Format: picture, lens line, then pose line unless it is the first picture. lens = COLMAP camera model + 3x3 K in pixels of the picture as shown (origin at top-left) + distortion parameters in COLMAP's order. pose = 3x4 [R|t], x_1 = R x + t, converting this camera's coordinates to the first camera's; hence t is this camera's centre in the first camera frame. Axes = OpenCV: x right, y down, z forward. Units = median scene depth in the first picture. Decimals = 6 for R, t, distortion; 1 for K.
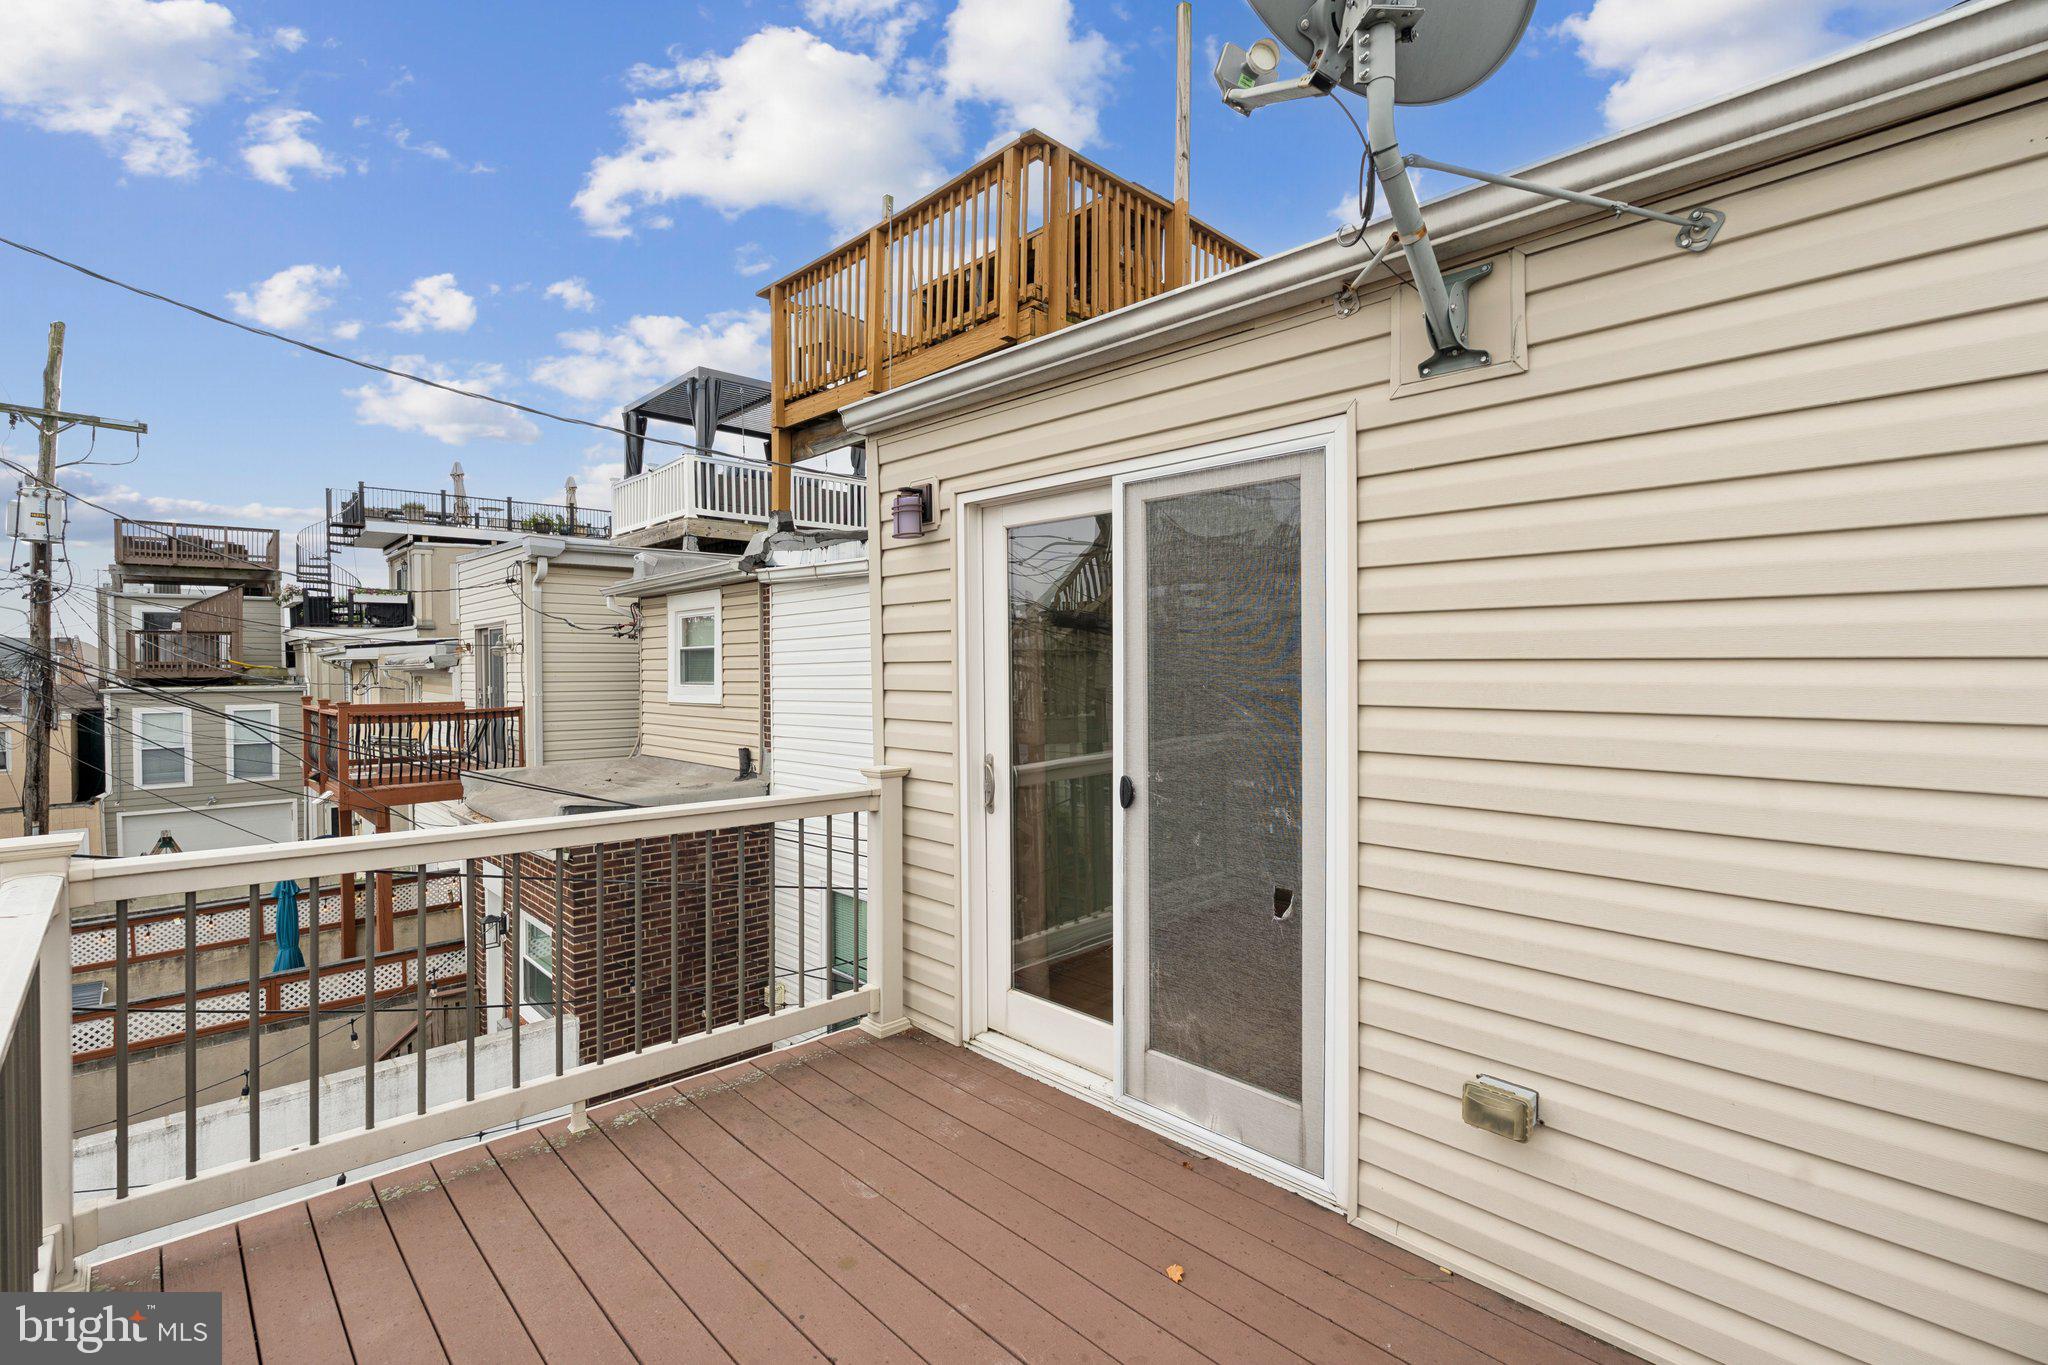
lens RADIAL K [[916.6, 0, 1022.9], [0, 916.6, 677.6], [0, 0, 1]] dist [-0.002281, 0.001829]
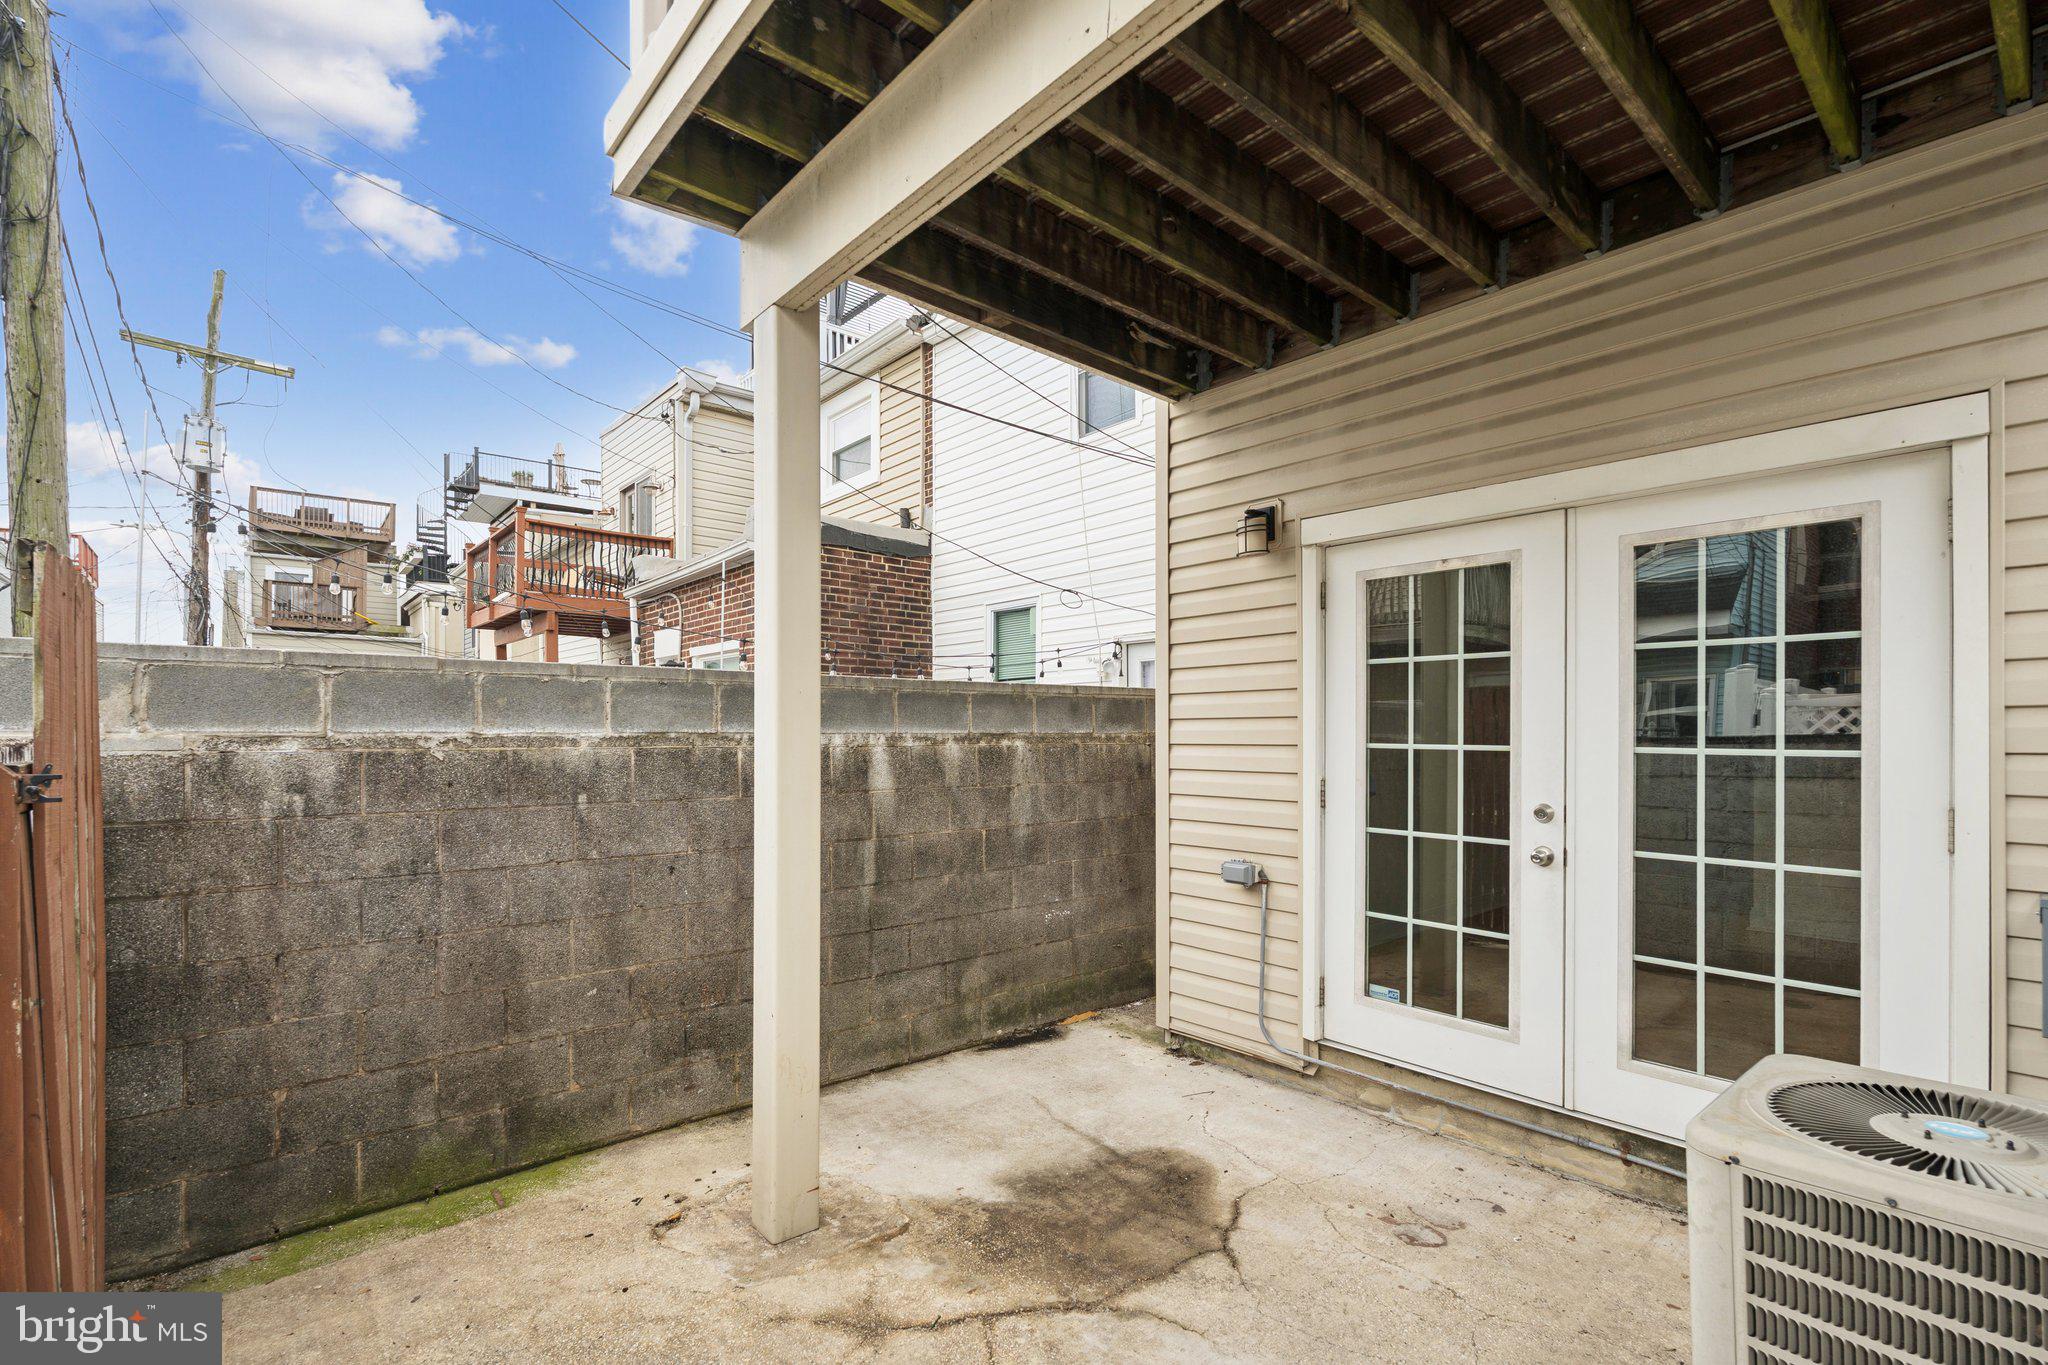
lens RADIAL K [[916.6, 0, 1022.3], [0, 916.6, 739.4], [0, 0, 1]] dist [-0.002281, 0.001829]
pose [[0.998693, 0.010339, -0.050057, -0.052675], [-0.010791, 0.999903, -0.008772, 0.163455], [0.049962, 0.009301, 0.998708, -0.022602]]
